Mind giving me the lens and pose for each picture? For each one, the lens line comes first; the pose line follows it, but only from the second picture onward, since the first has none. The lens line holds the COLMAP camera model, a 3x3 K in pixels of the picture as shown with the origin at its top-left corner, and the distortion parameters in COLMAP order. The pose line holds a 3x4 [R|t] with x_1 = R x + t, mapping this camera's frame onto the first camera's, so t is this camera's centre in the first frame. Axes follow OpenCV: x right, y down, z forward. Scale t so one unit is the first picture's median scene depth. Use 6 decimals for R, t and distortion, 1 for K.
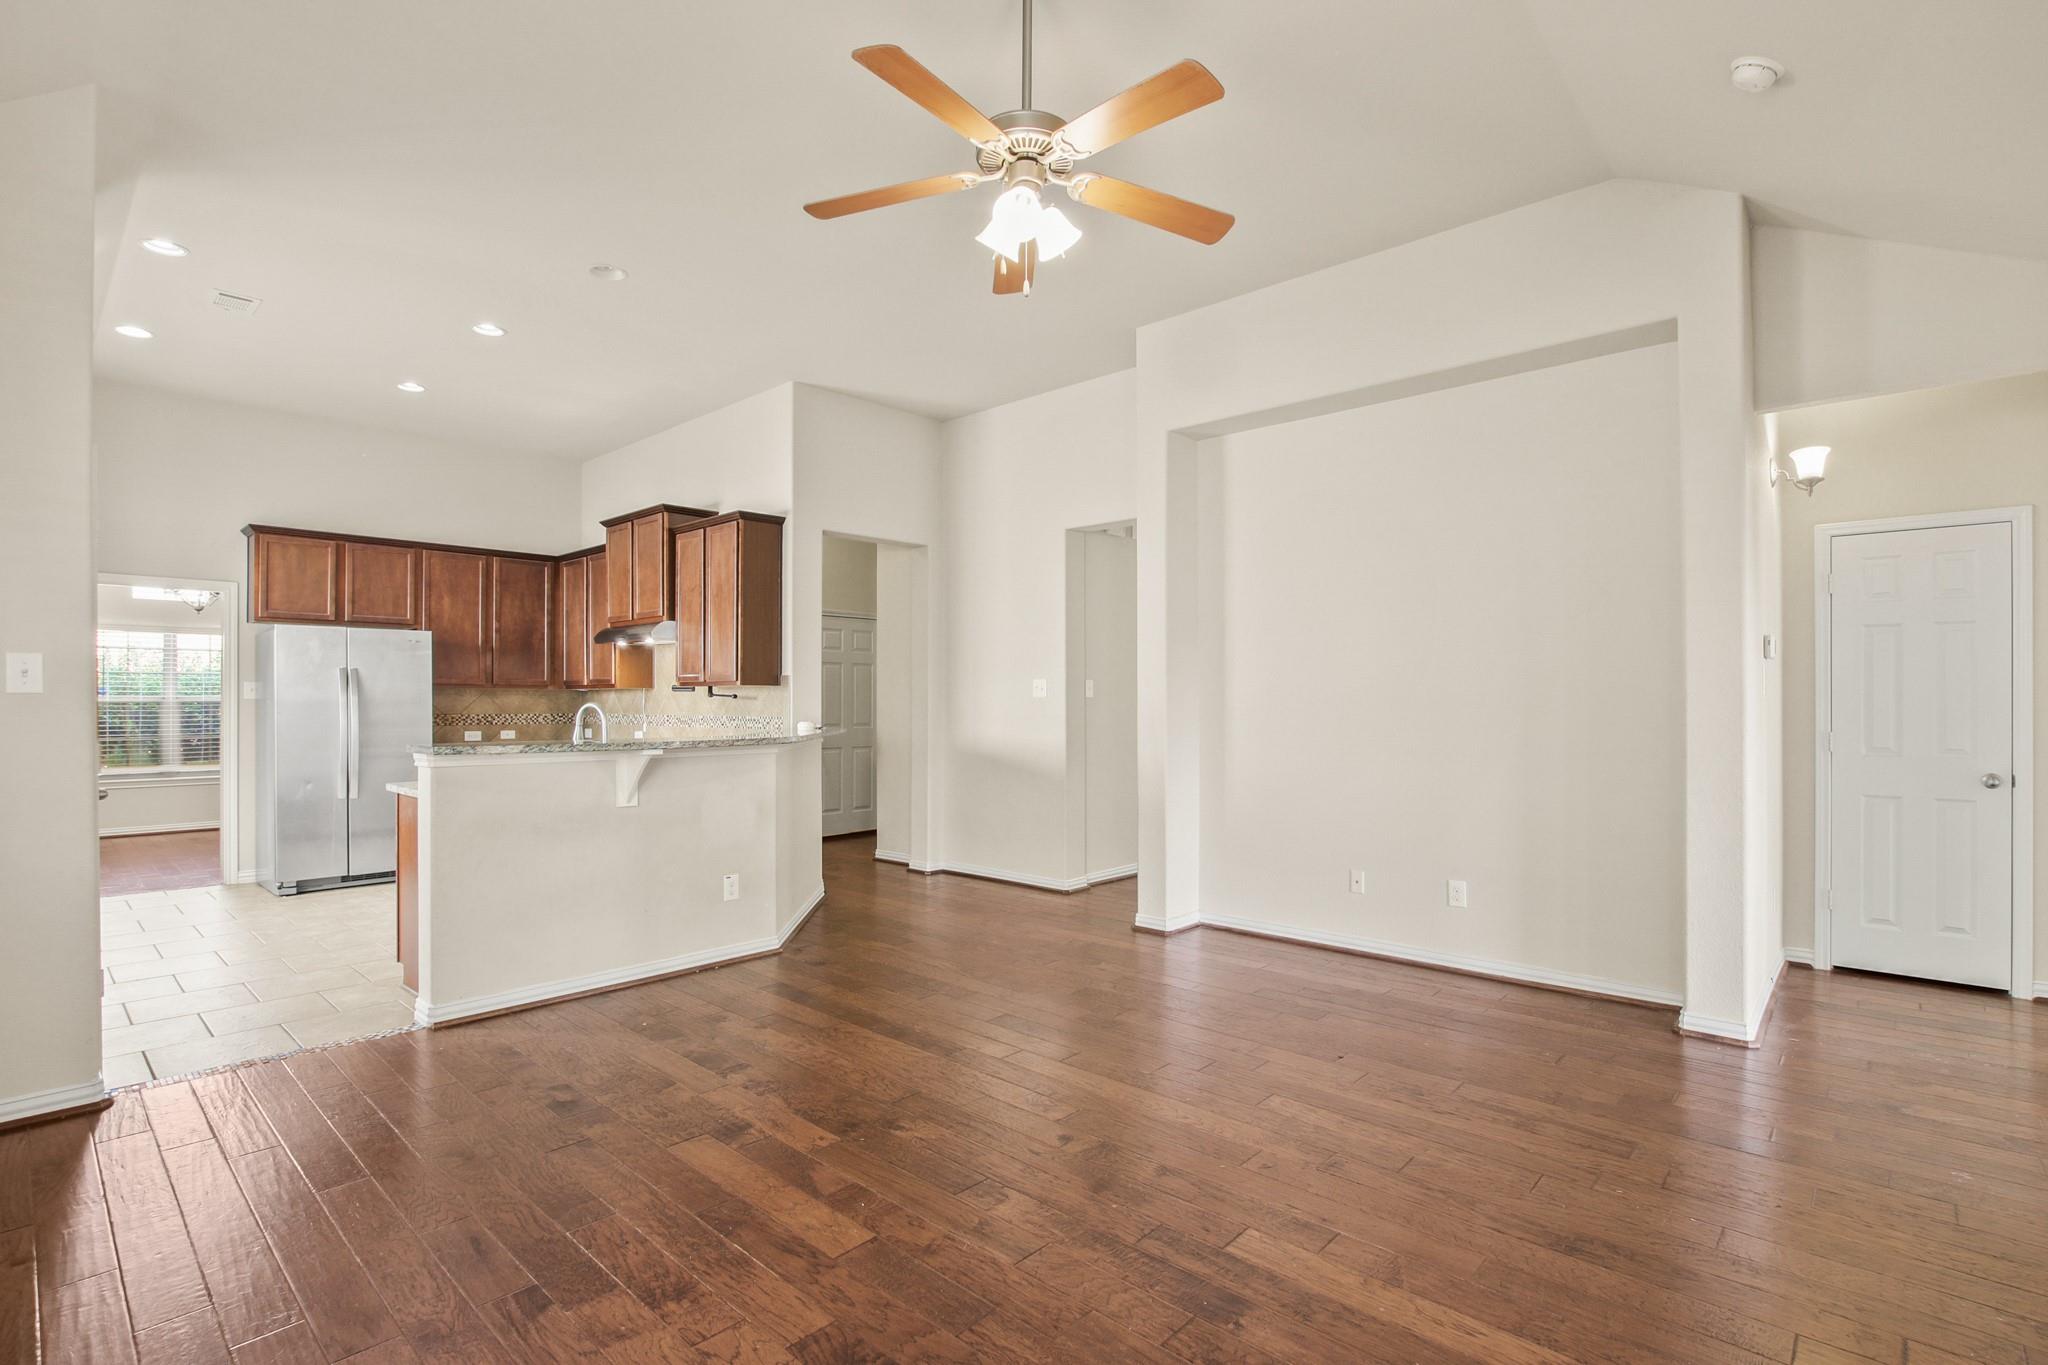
lens RADIAL K [[962.4, 0, 1042.7], [0, 962.4, 693.8], [0, 0, 1]] dist [-0.020291, 0.000726]
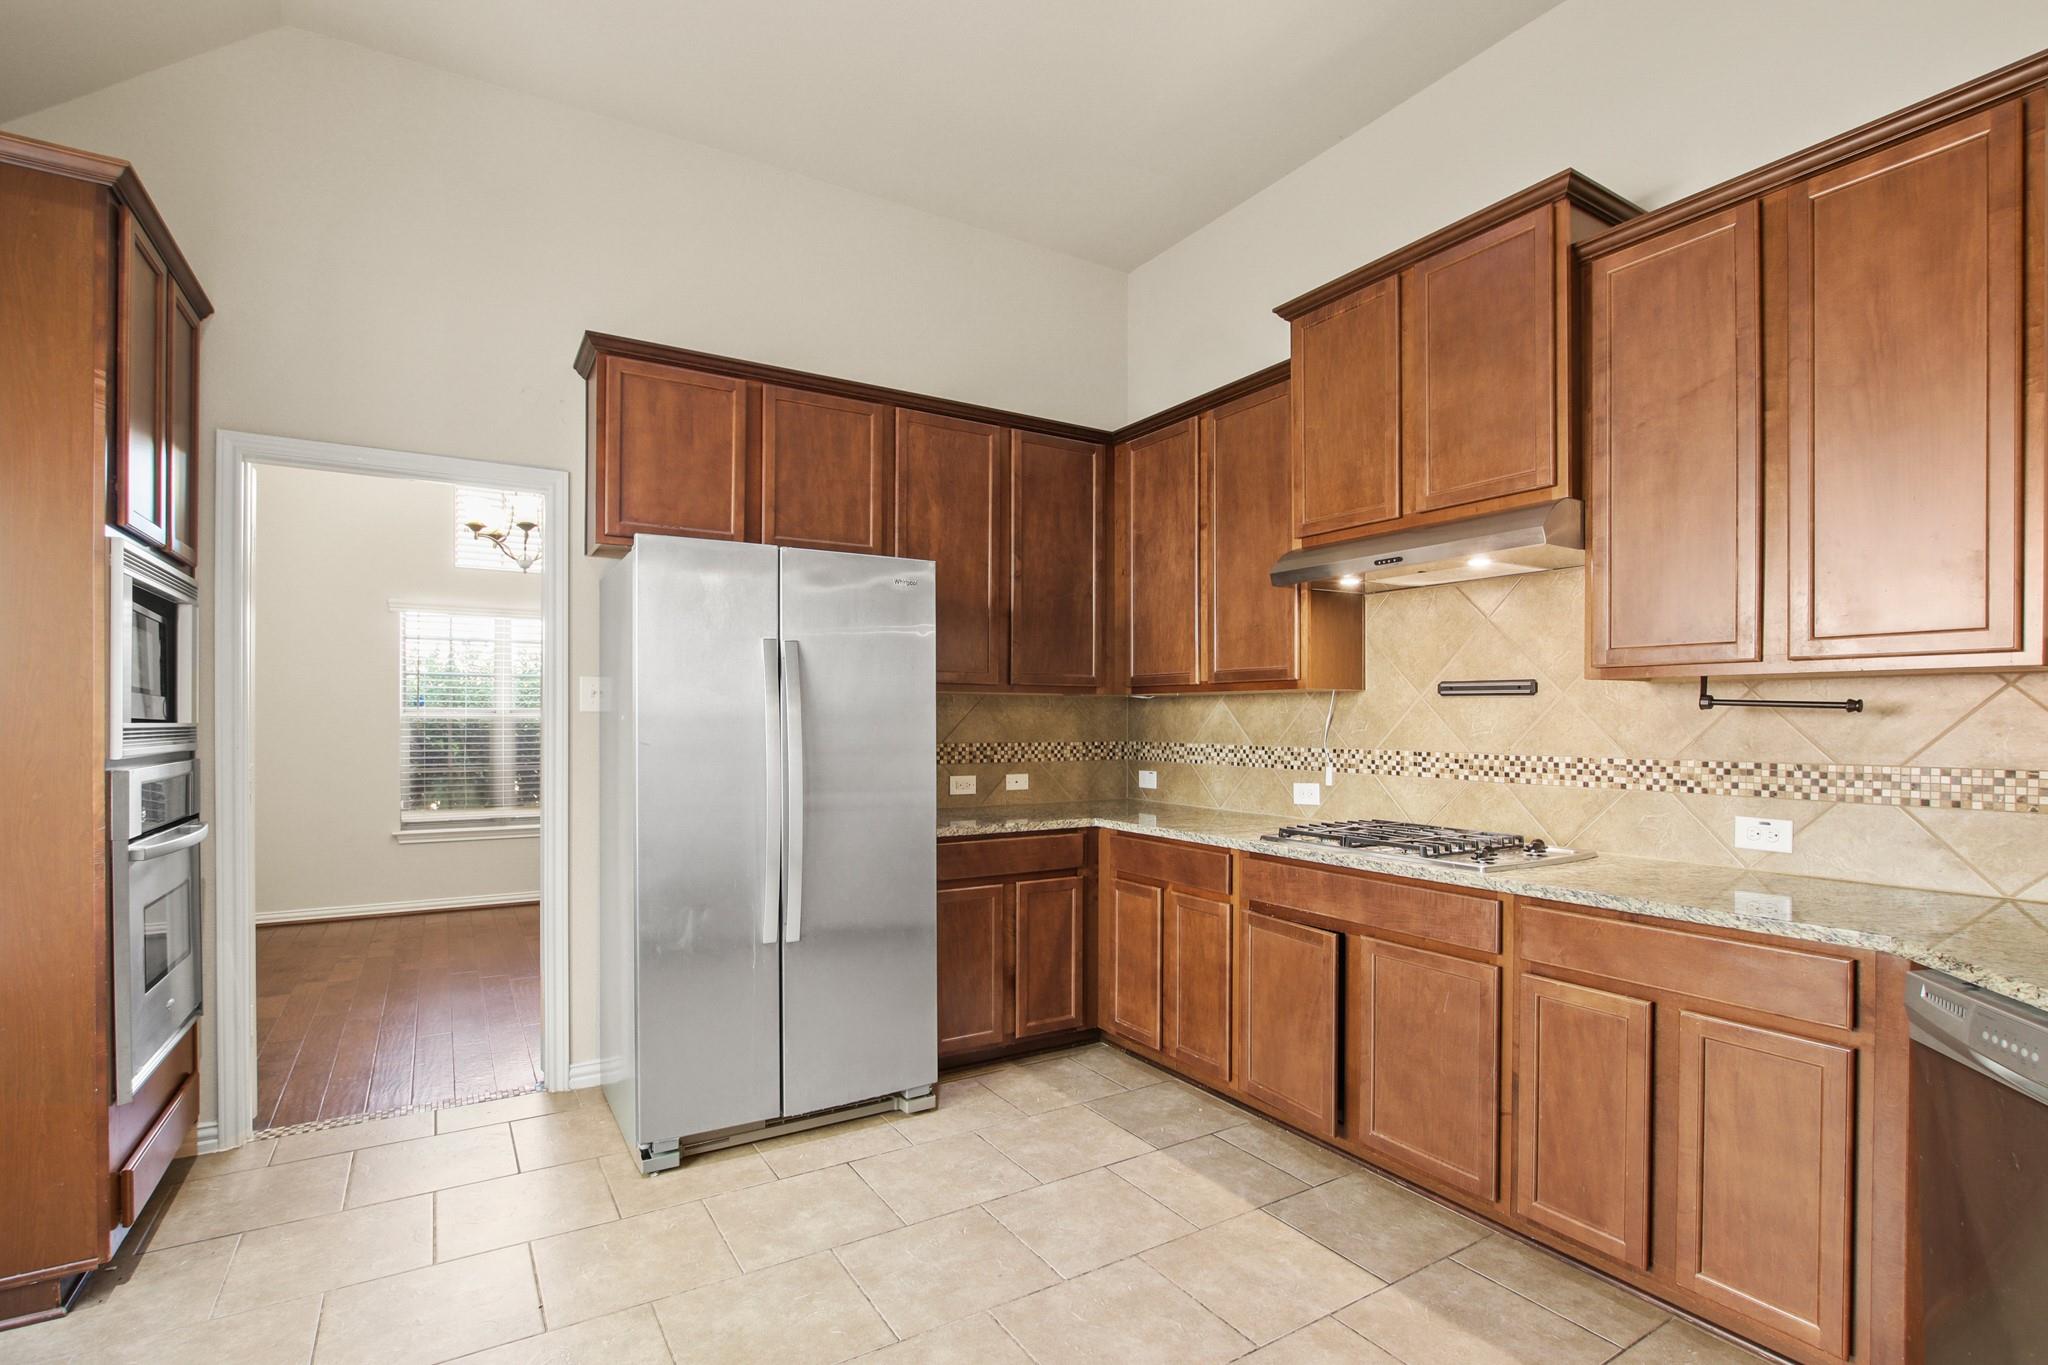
lens RADIAL K [[962.4, 0, 1041.8], [0, 962.4, 719.2], [0, 0, 1]] dist [-0.020291, 0.000726]
pose [[0.962621, 0.004847, -0.270810, -0.478047], [-0.002985, 0.999969, 0.007288, 0.005340], [0.270837, -0.006208, 0.962605, 0.588189]]
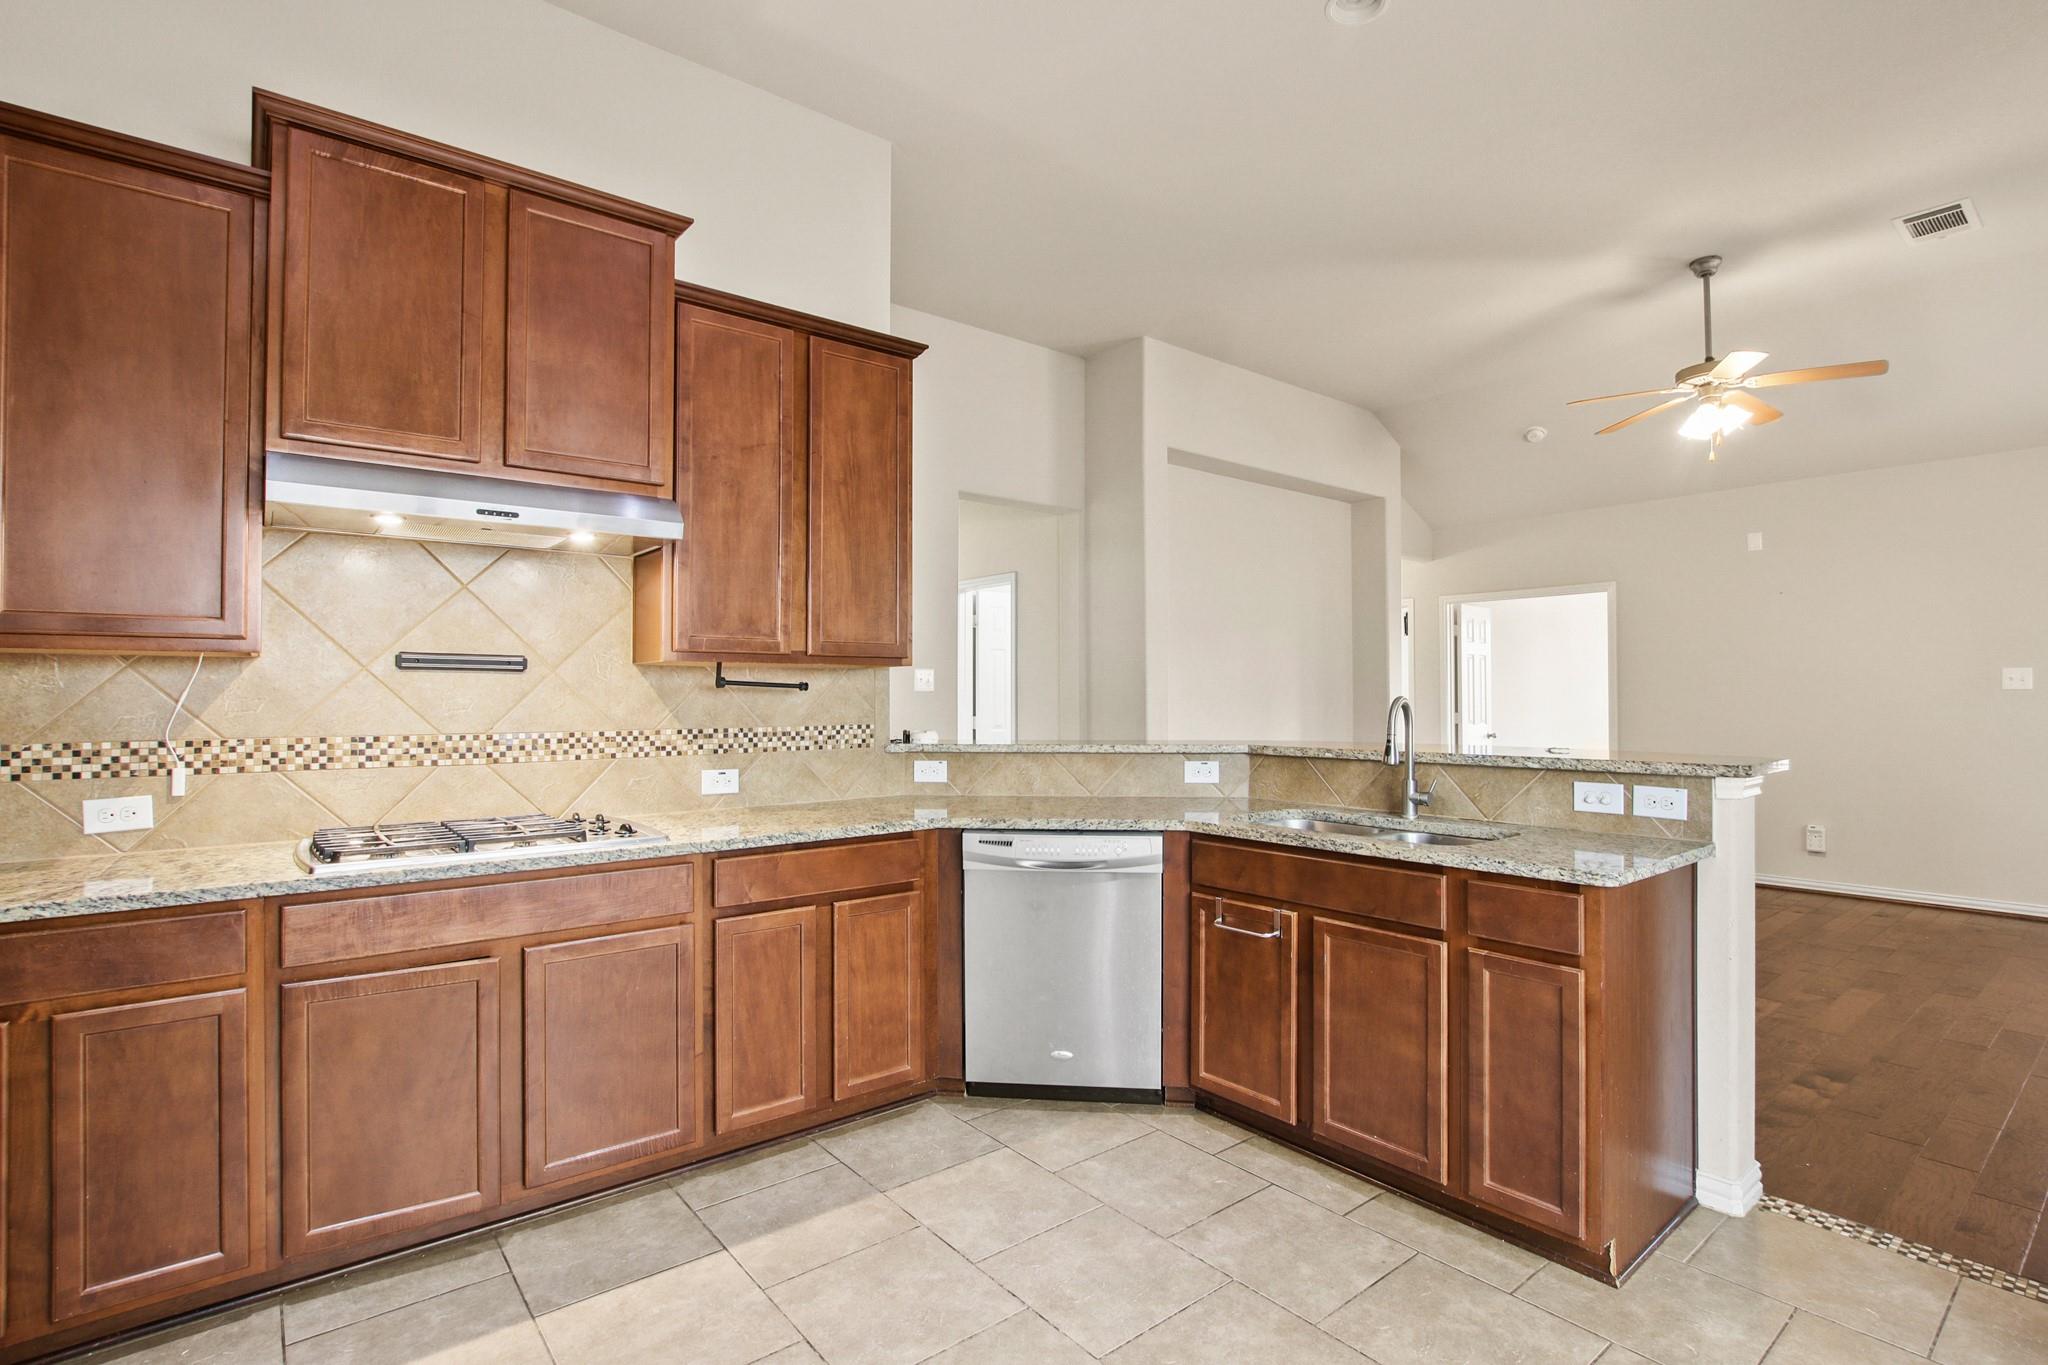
lens RADIAL K [[962.4, 0, 1030.7], [0, 962.4, 682.1], [0, 0, 1]] dist [-0.020291, 0.000726]
pose [[0.159893, 0.016050, 0.987004, -0.759023], [-0.005417, 0.999867, -0.015381, 0.006854], [-0.987119, -0.002887, 0.159959, 0.769610]]
